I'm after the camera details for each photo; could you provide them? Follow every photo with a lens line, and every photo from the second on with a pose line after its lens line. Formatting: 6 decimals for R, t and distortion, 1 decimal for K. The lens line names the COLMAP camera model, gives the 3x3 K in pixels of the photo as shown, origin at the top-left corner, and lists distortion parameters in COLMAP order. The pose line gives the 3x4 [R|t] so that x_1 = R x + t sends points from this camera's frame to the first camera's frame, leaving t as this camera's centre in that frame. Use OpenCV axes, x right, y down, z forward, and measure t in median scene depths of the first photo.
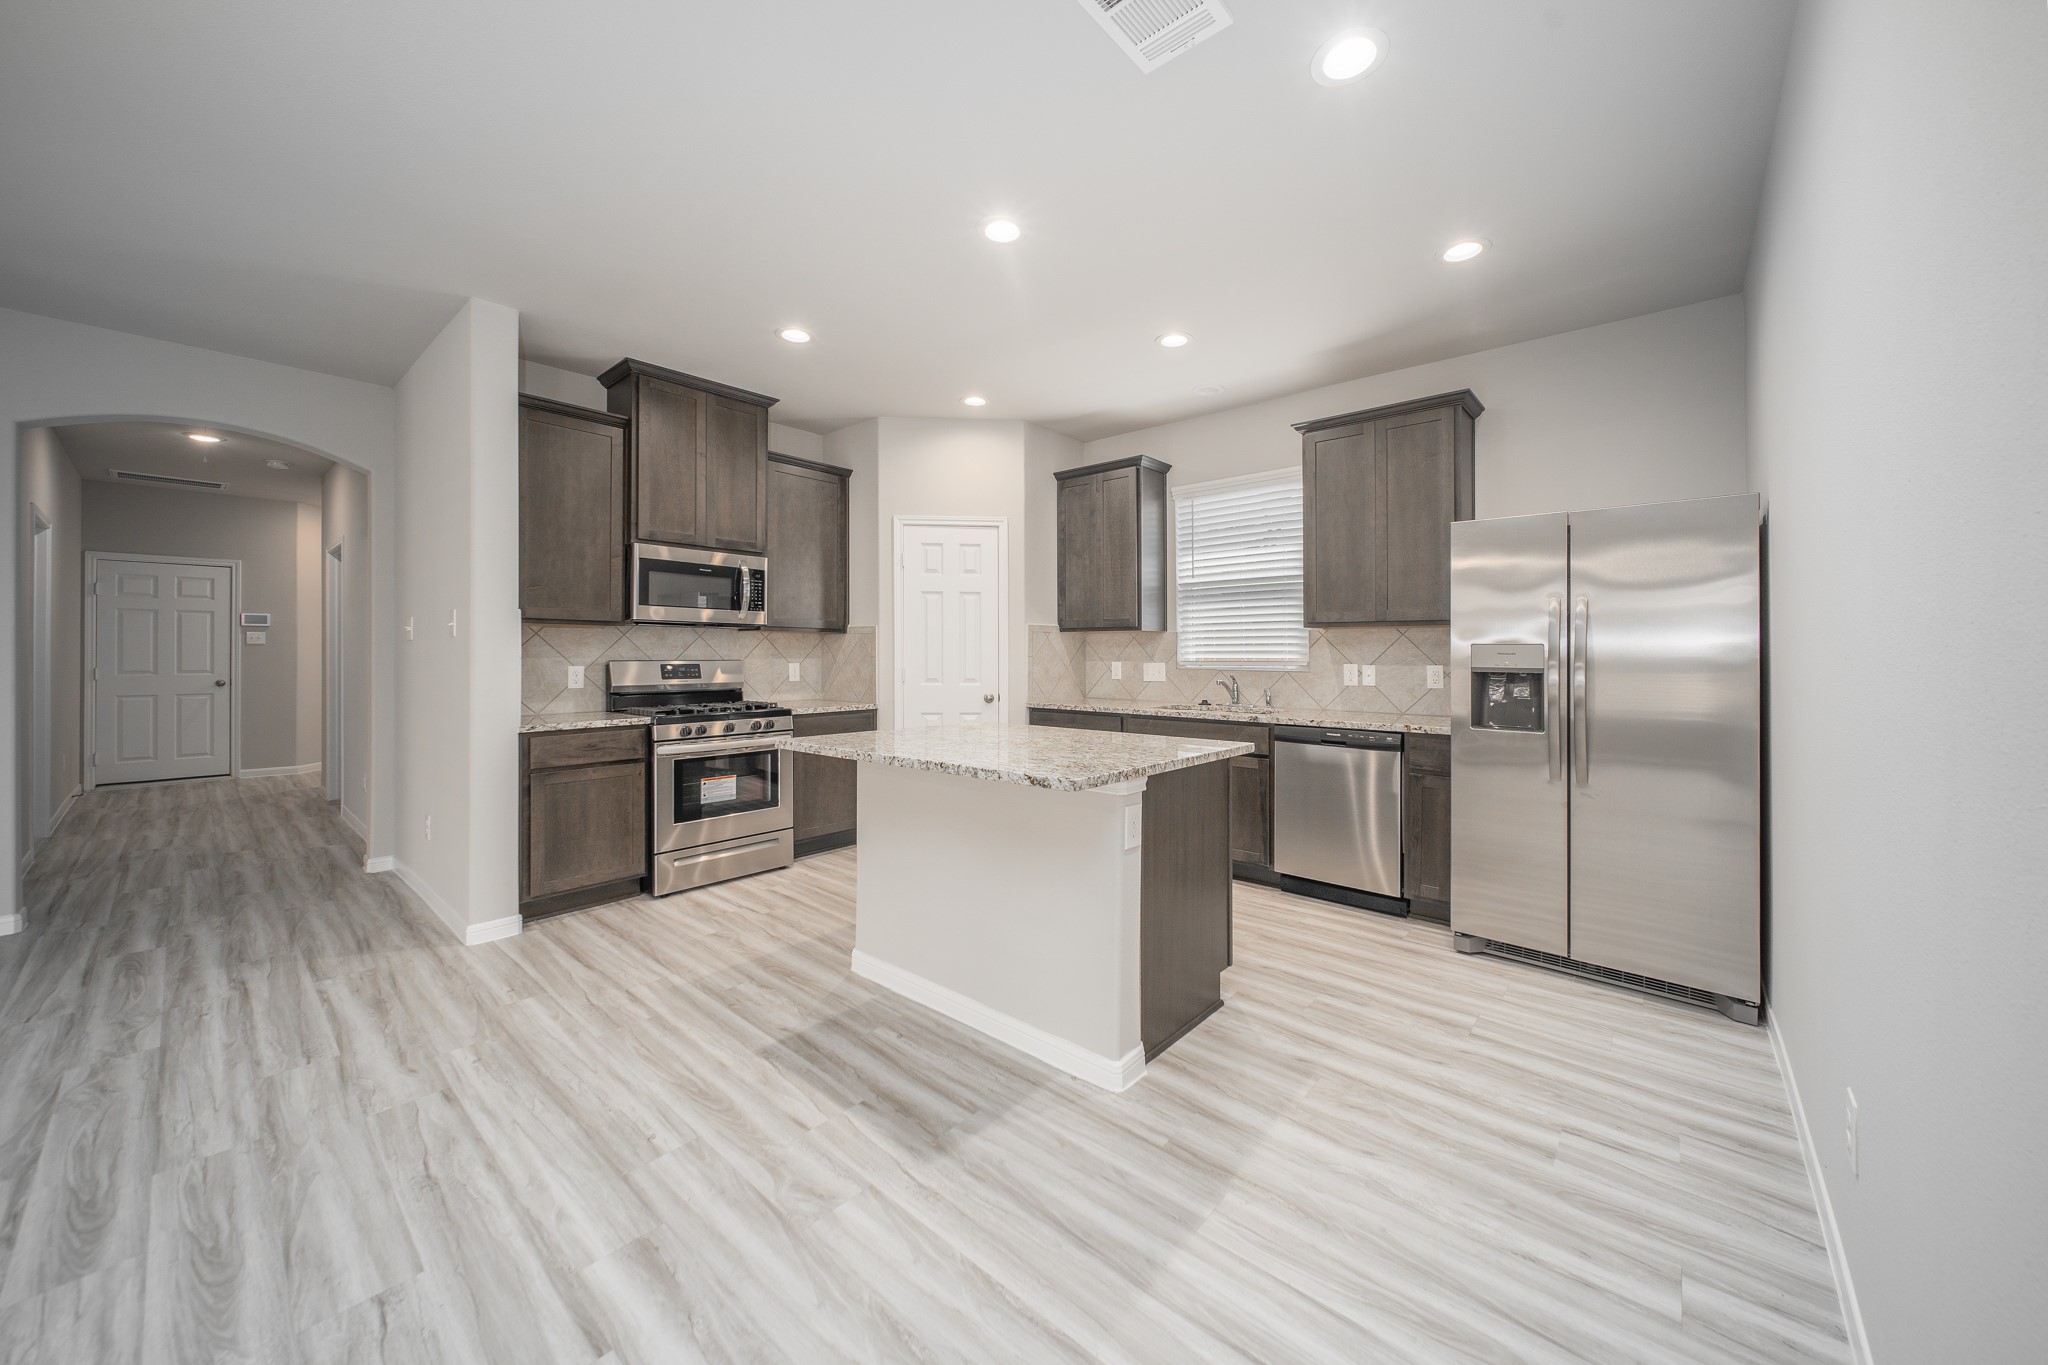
lens RADIAL K [[739.2, 0, 1035.8], [0, 739.2, 649.9], [0, 0, 1]] dist [-0.000389, -0.000110]
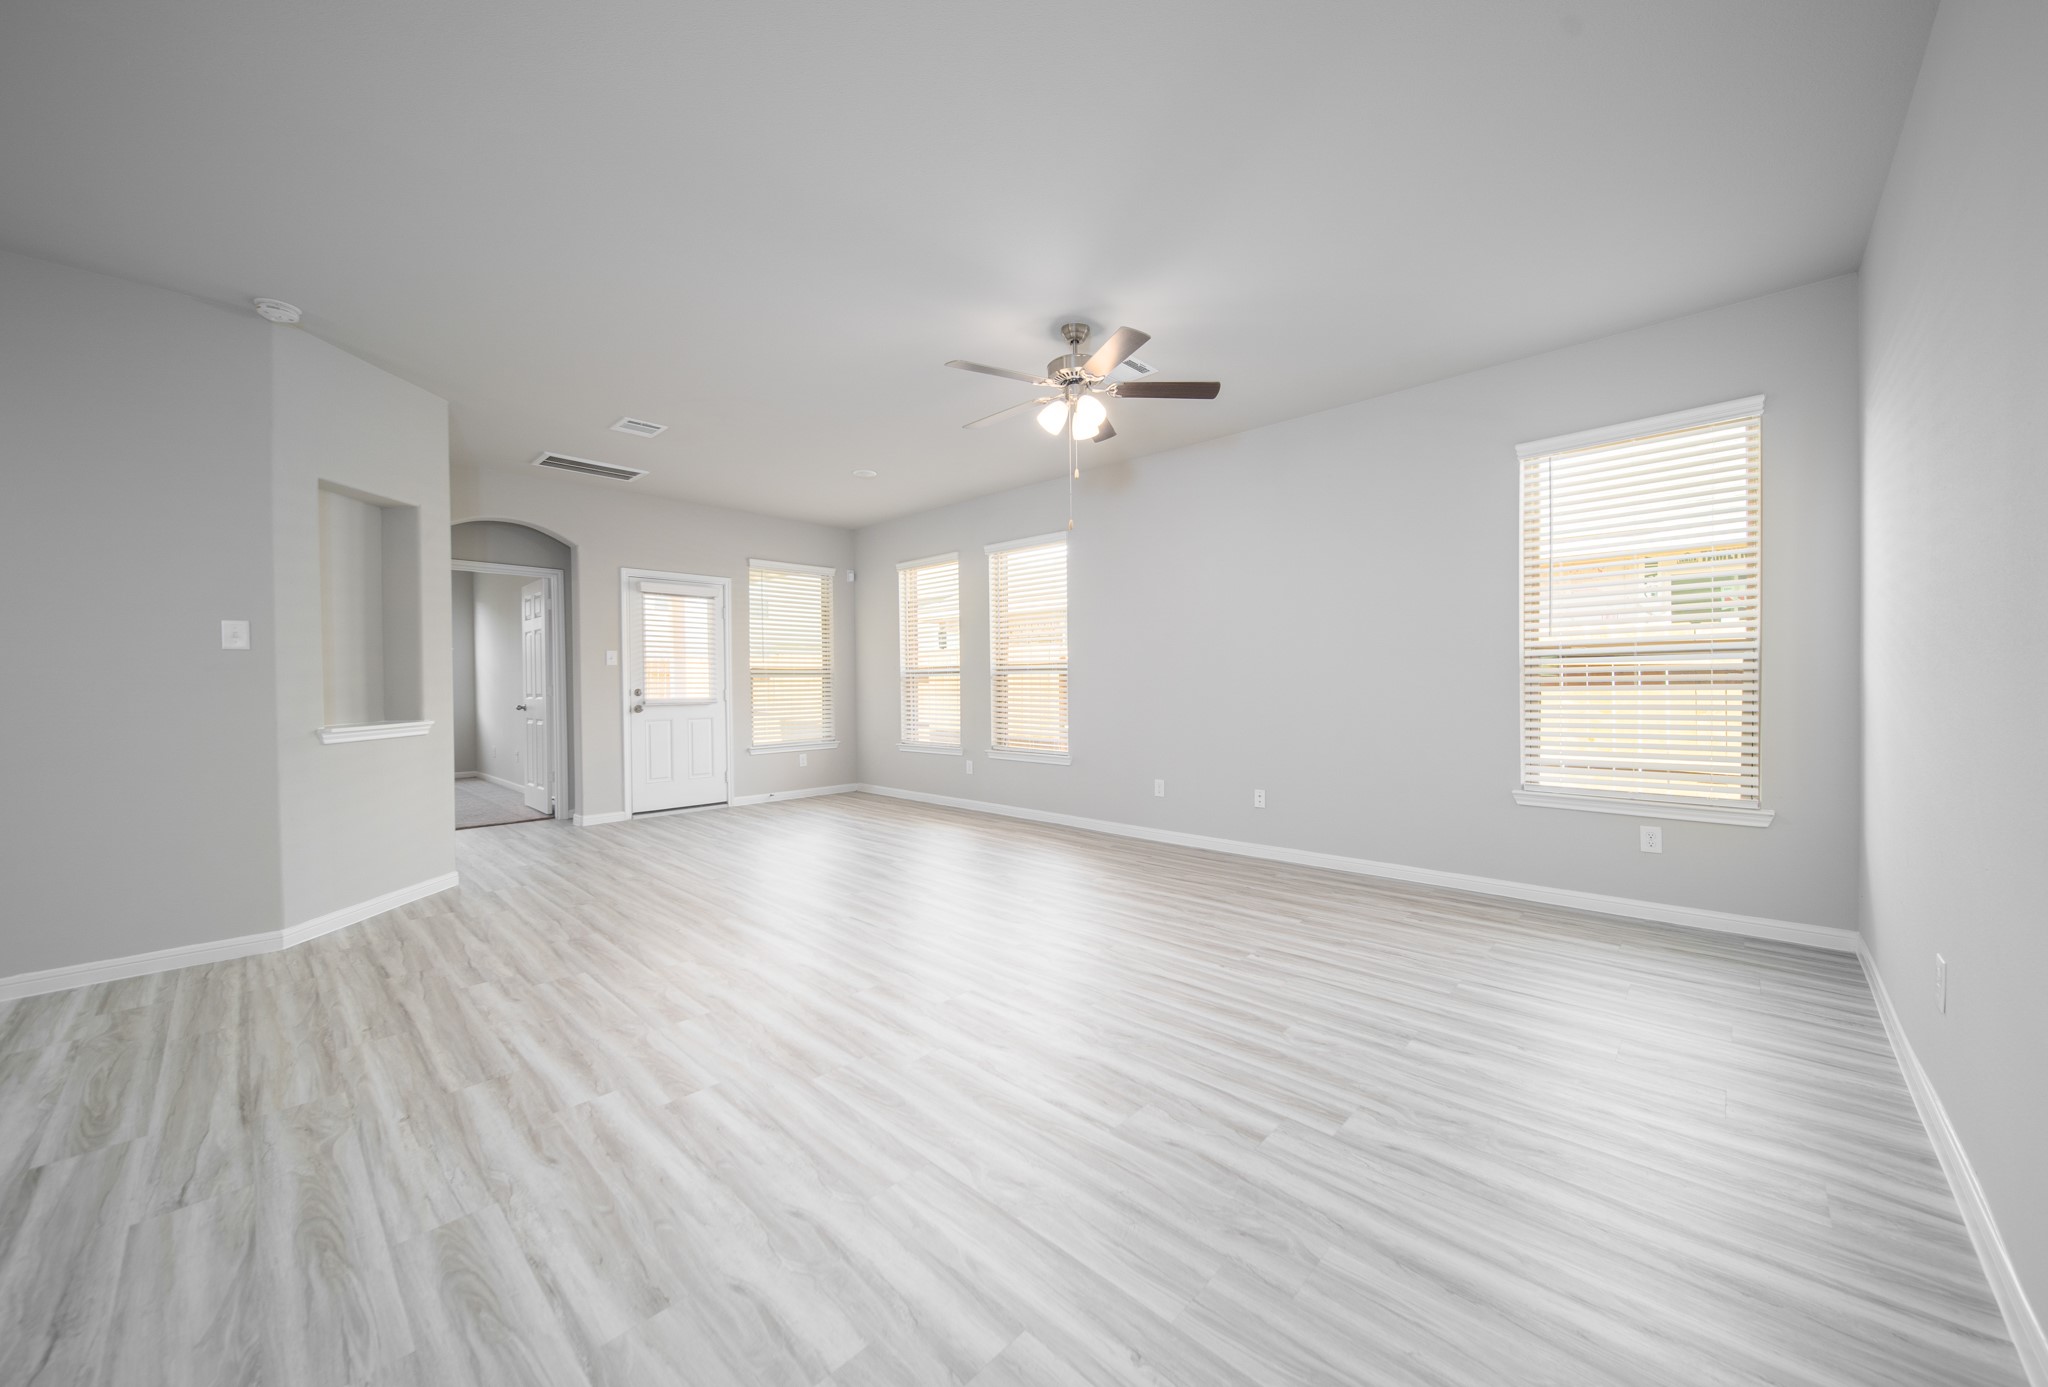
lens RADIAL K [[747.6, 0, 1032.4], [0, 747.6, 681.9], [0, 0, 1]] dist [0.001216, 0.000107]
pose [[-0.999166, 0.009356, 0.039755, -0.833641], [0.009173, 0.999947, -0.004764, 0.028827], [-0.039797, -0.004396, -0.999198, 0.777679]]
